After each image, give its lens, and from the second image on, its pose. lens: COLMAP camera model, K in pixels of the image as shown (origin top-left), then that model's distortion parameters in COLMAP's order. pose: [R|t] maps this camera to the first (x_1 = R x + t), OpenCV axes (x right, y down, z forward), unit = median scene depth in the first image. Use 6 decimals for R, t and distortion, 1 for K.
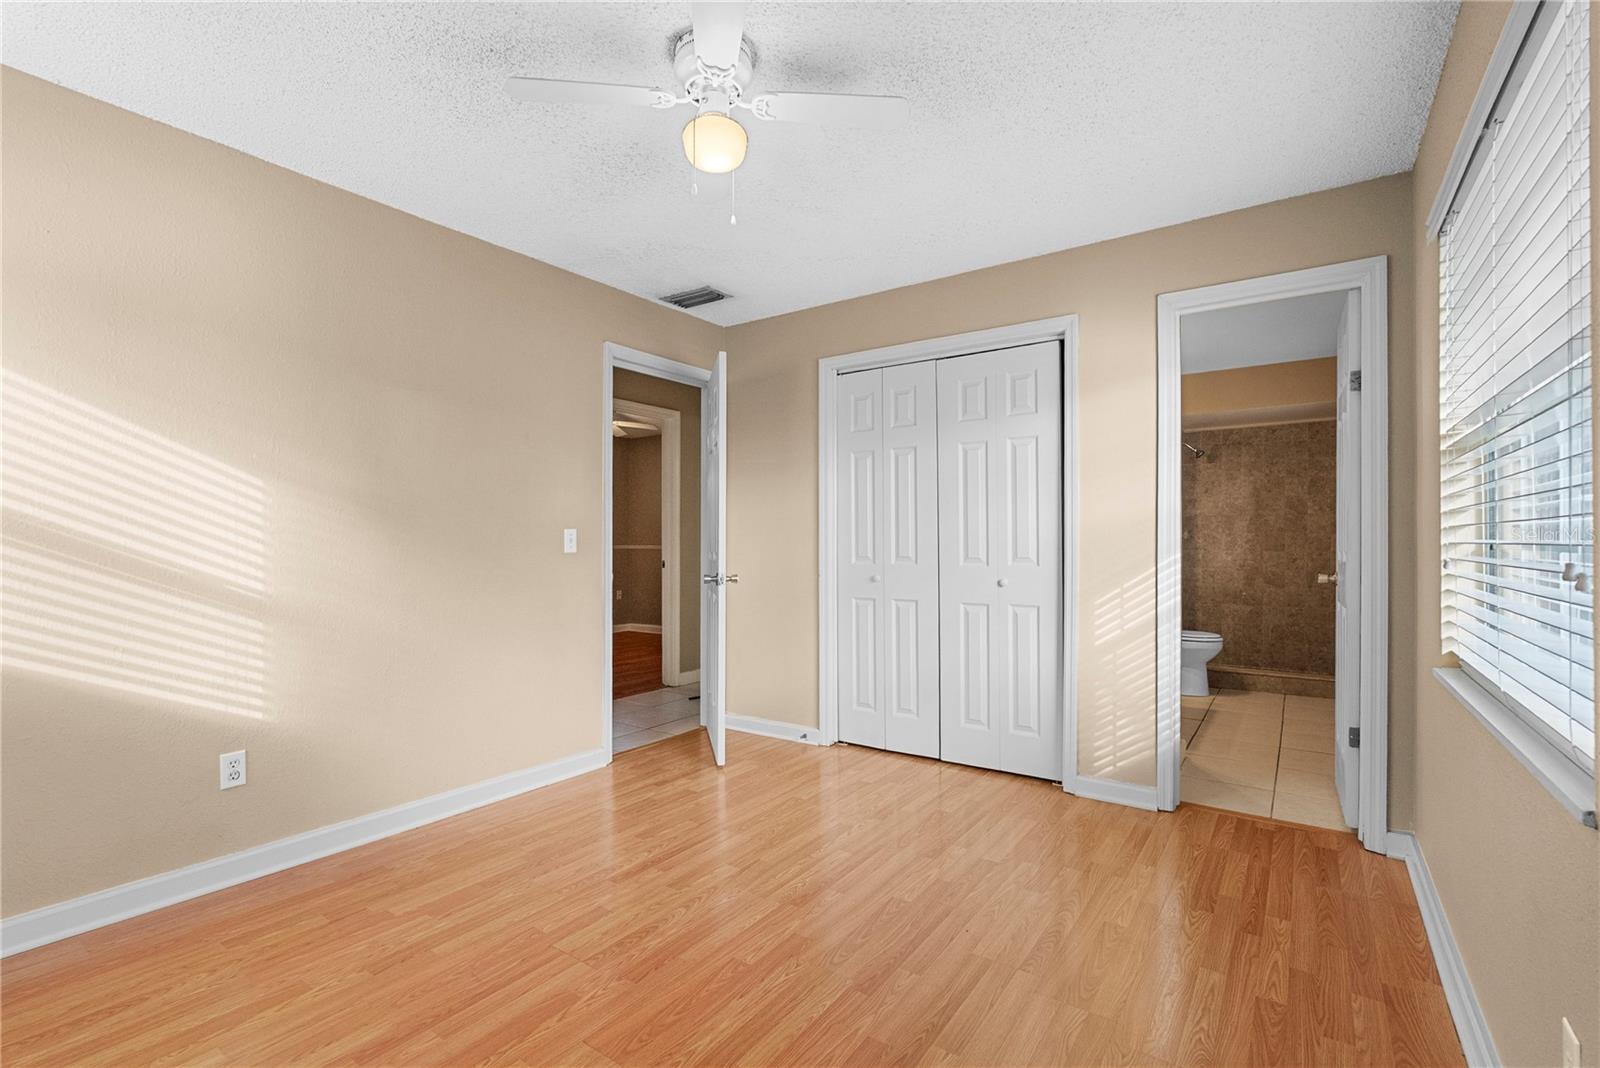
lens RADIAL K [[722.7, 0, 800.0], [0, 722.7, 535.4], [0, 0, 1]] dist [-0.002956, 0.000224]
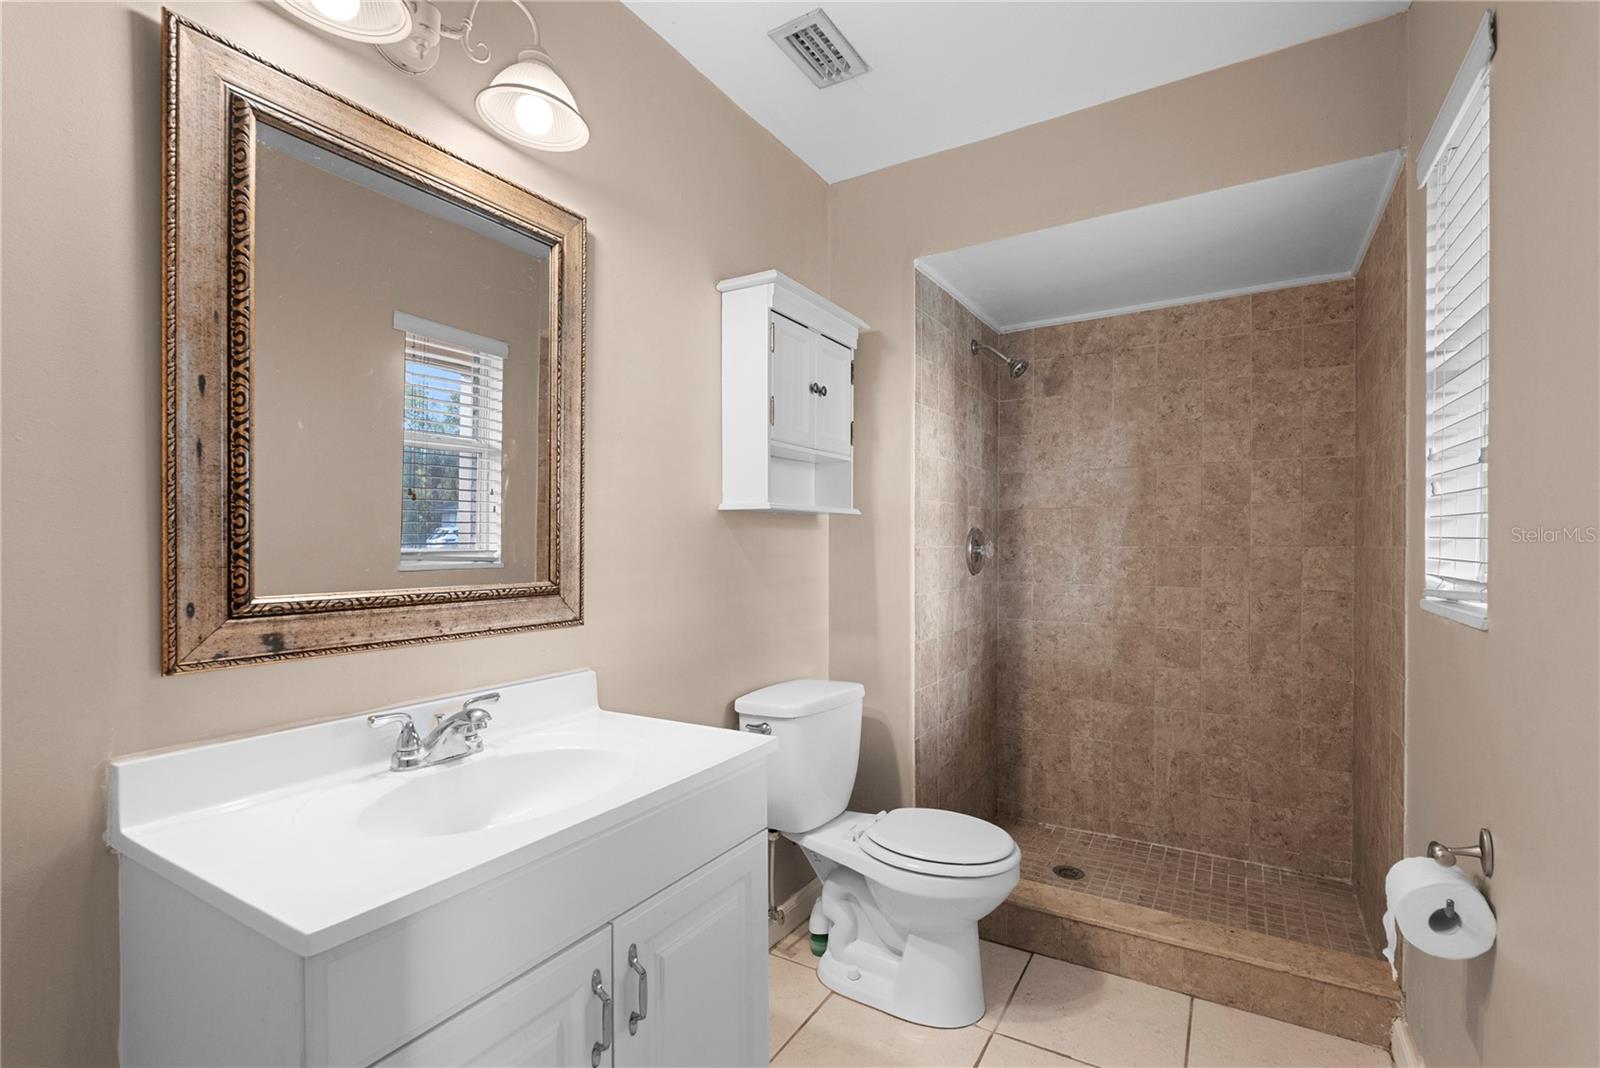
lens RADIAL K [[722.7, 0, 800.9], [0, 722.7, 544.5], [0, 0, 1]] dist [-0.002956, 0.000224]
pose [[0.997744, 0.000421, 0.067135, 0.399507], [-0.000806, 0.999983, 0.005710, -0.006728], [-0.067131, -0.005751, 0.997728, 0.577659]]
